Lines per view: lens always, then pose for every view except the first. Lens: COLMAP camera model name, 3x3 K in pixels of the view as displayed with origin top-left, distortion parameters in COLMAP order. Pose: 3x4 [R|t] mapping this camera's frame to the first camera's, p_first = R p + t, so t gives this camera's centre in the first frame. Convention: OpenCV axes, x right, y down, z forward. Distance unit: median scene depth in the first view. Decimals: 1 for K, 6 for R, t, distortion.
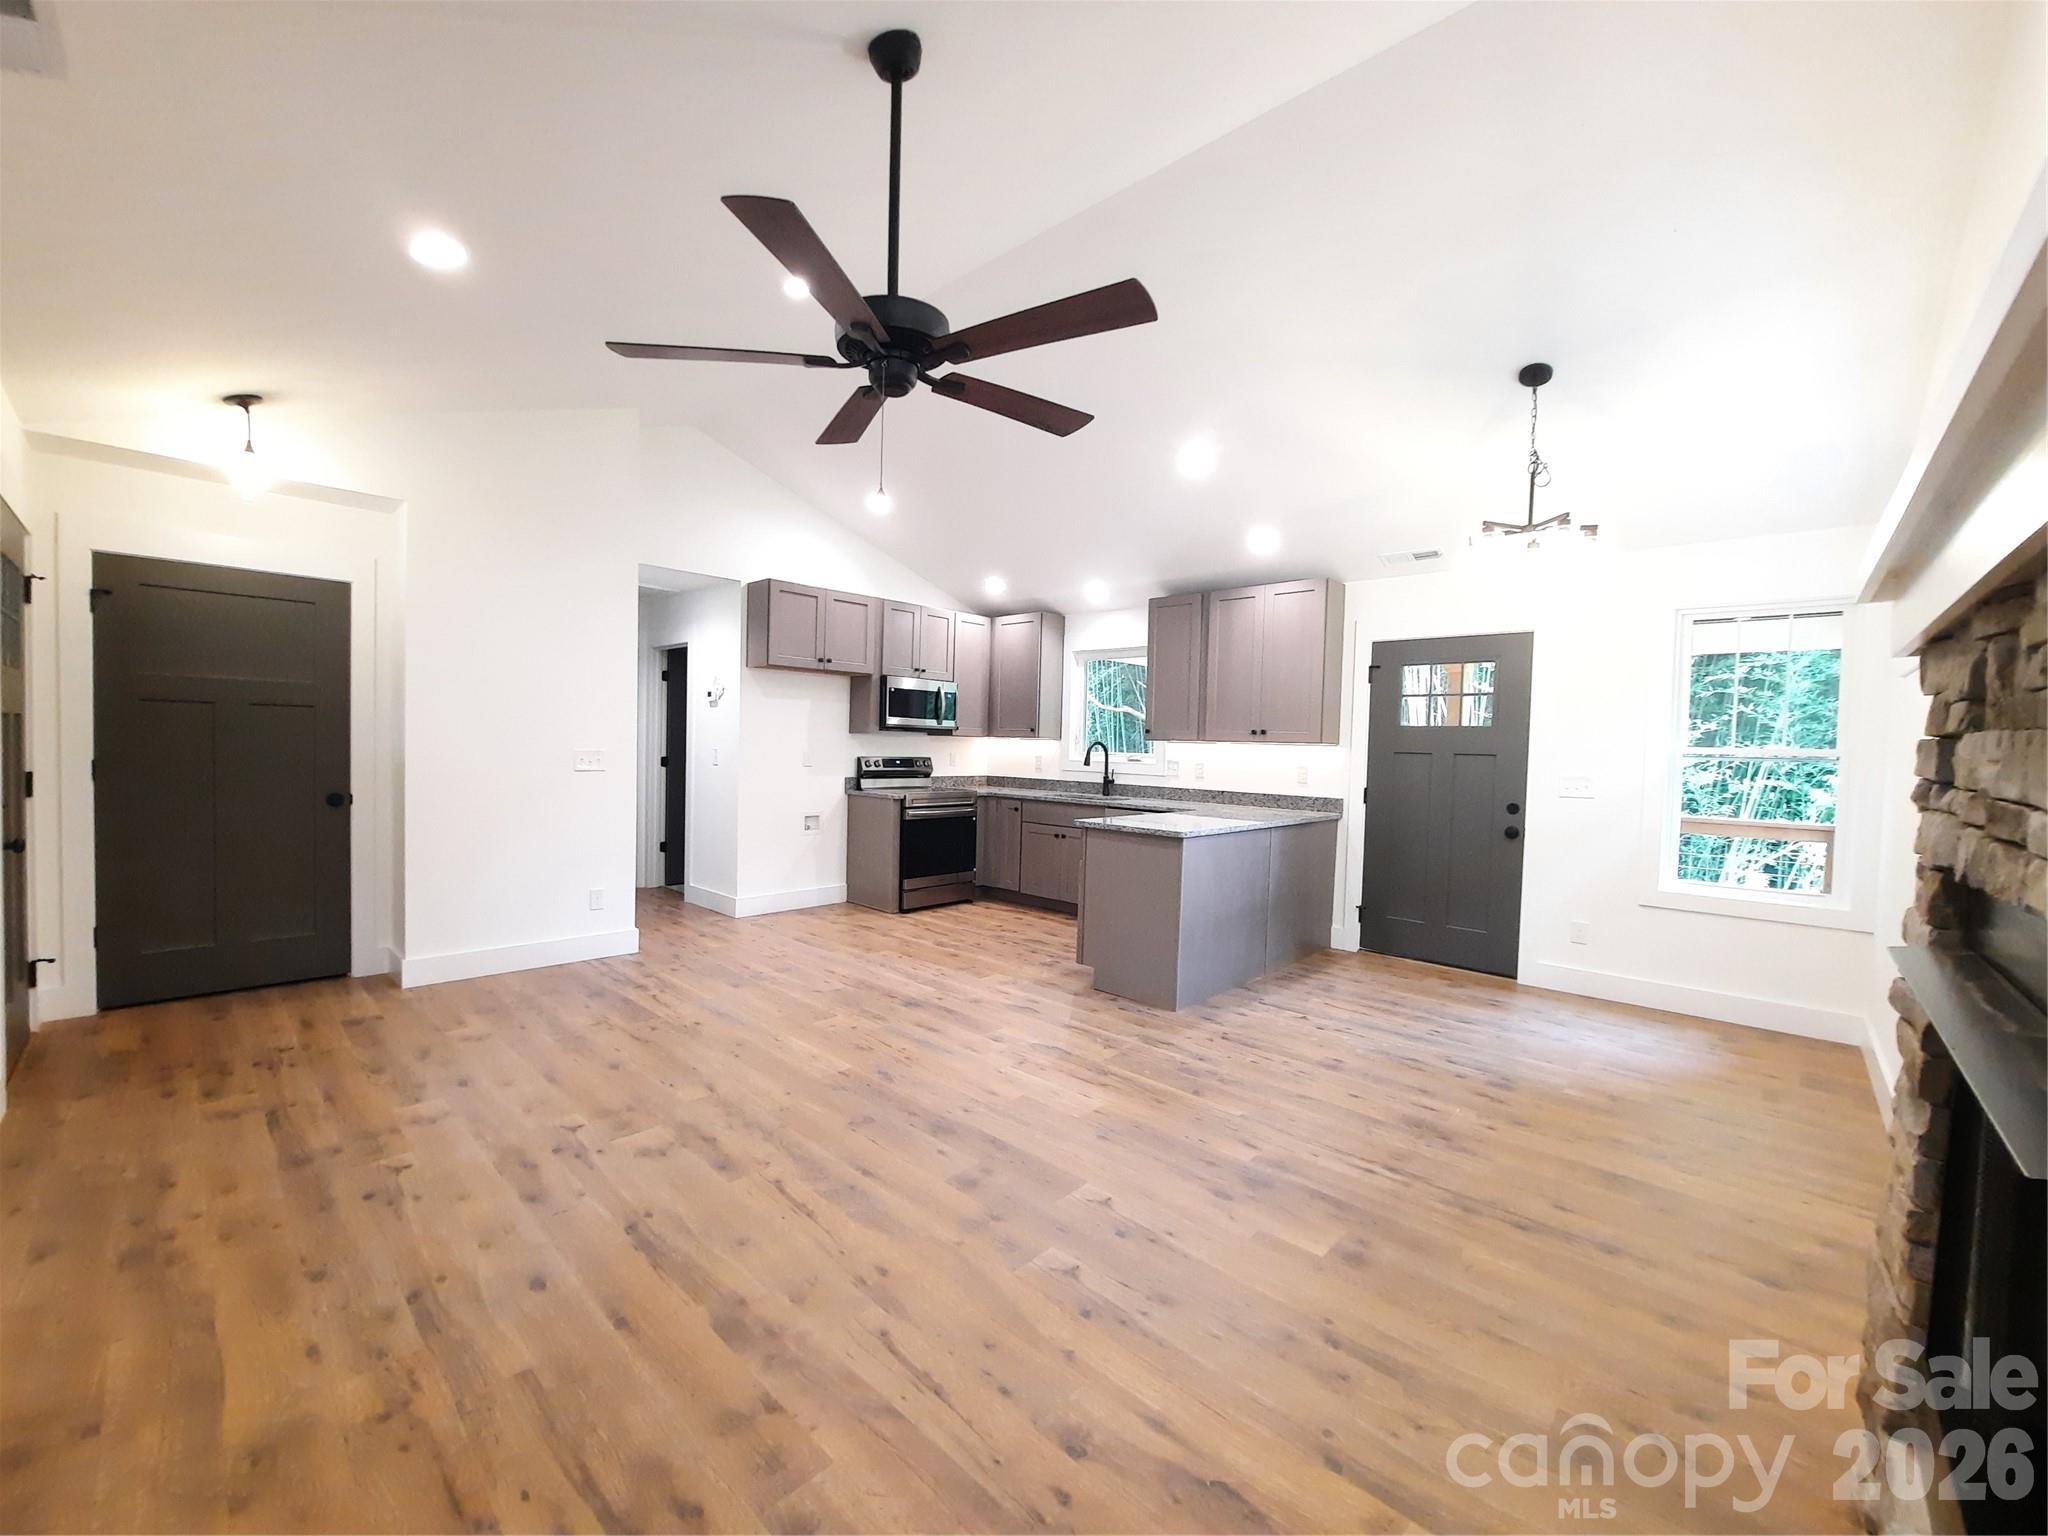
lens RADIAL K [[817.6, 0, 1010.4], [0, 817.6, 769.9], [0, 0, 1]] dist [-0.013759, 0.000040]
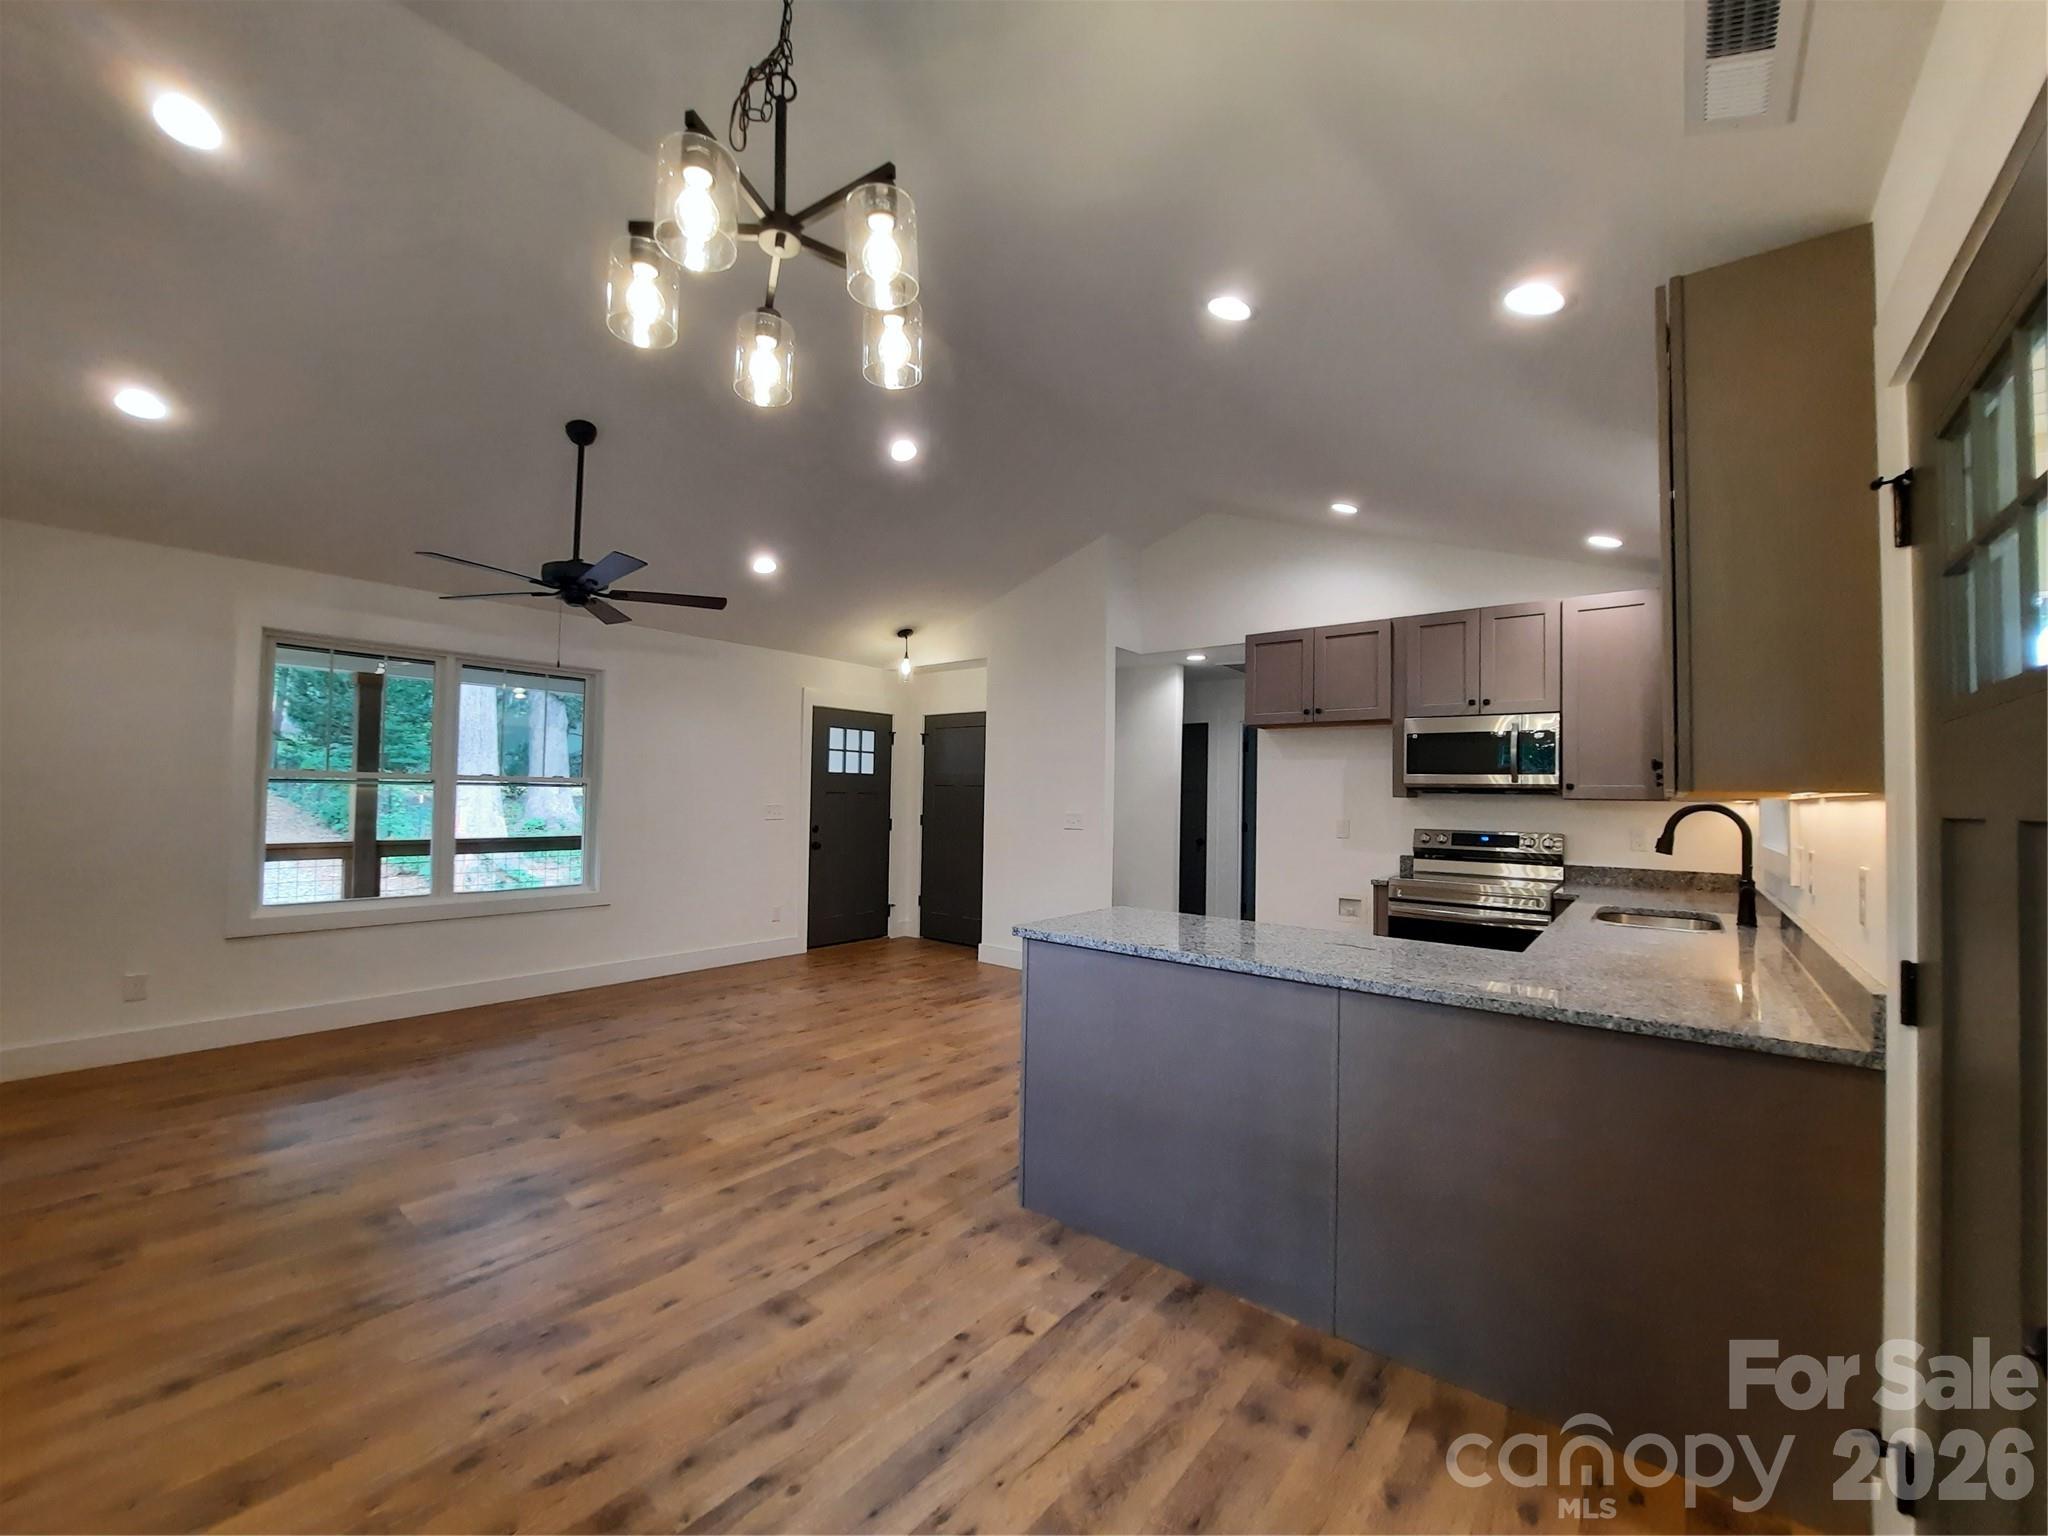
lens RADIAL K [[817.6, 0, 1010.4], [0, 817.6, 769.9], [0, 0, 1]] dist [-0.013759, 0.000040]
pose [[0.073130, -0.055469, -0.995779, 0.851042], [-0.048237, 0.997087, -0.059085, -0.012269], [0.996155, 0.052354, 0.070241, 0.904556]]
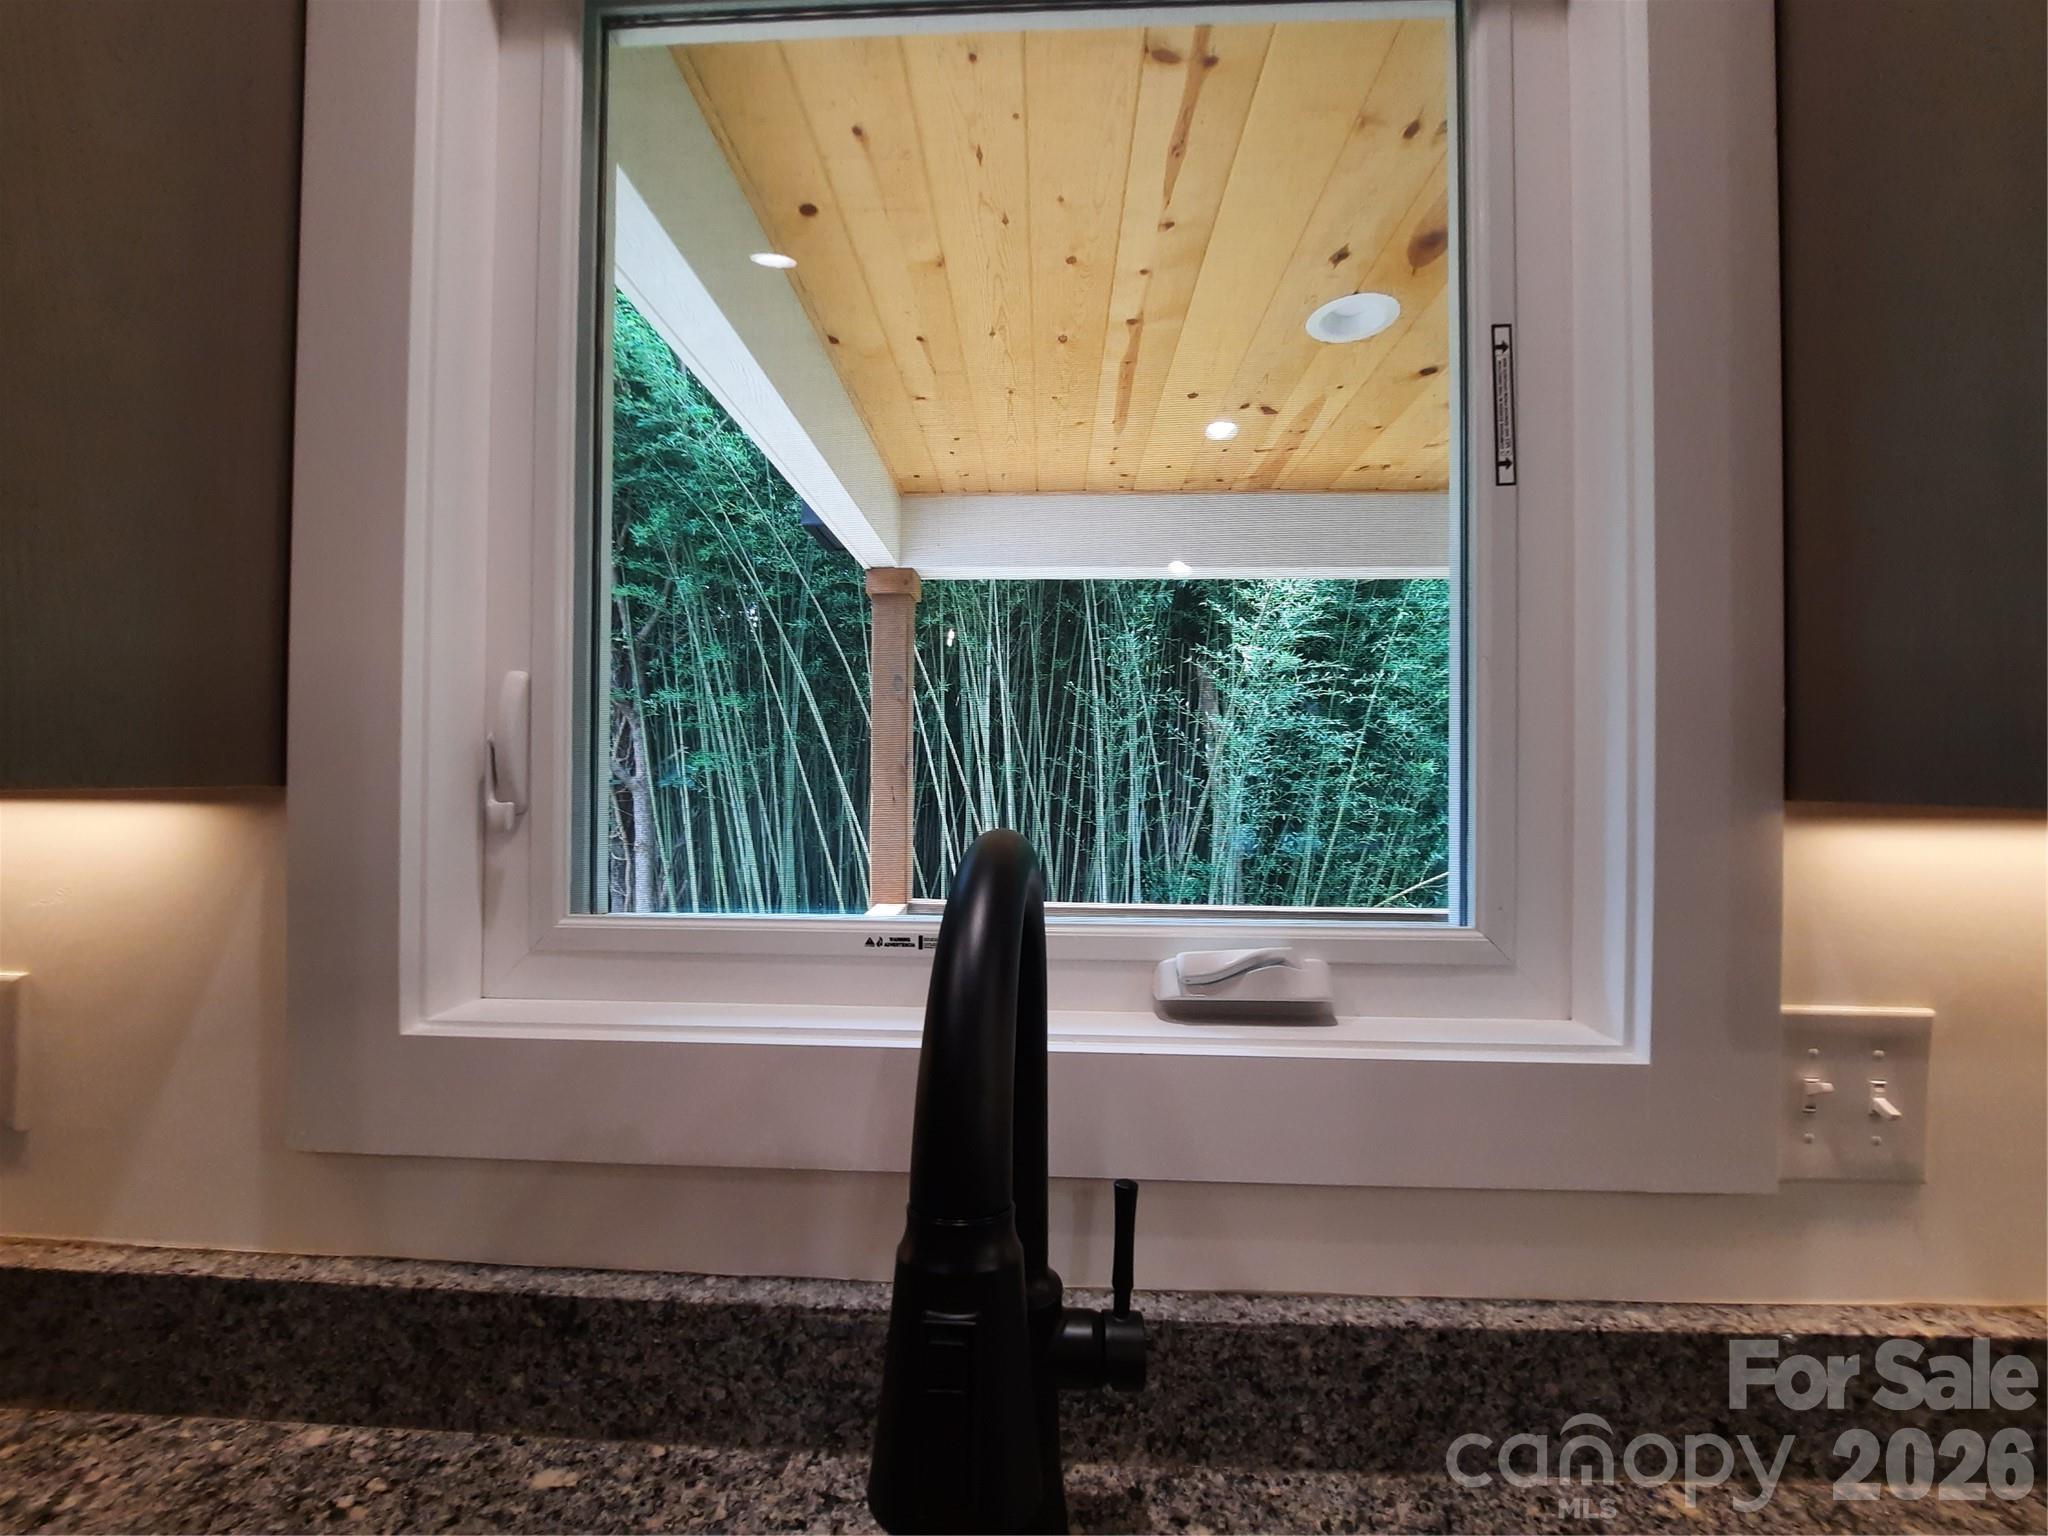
lens RADIAL K [[832.0, 0, 1016.4], [0, 832.0, 766.3], [0, 0, 1]] dist [0.000011, -0.000057]
pose [[0.753154, -0.010717, 0.657757, 0.106006], [0.030220, 0.999375, -0.018319, -0.061046], [-0.657150, 0.033675, 0.753007, 1.506741]]
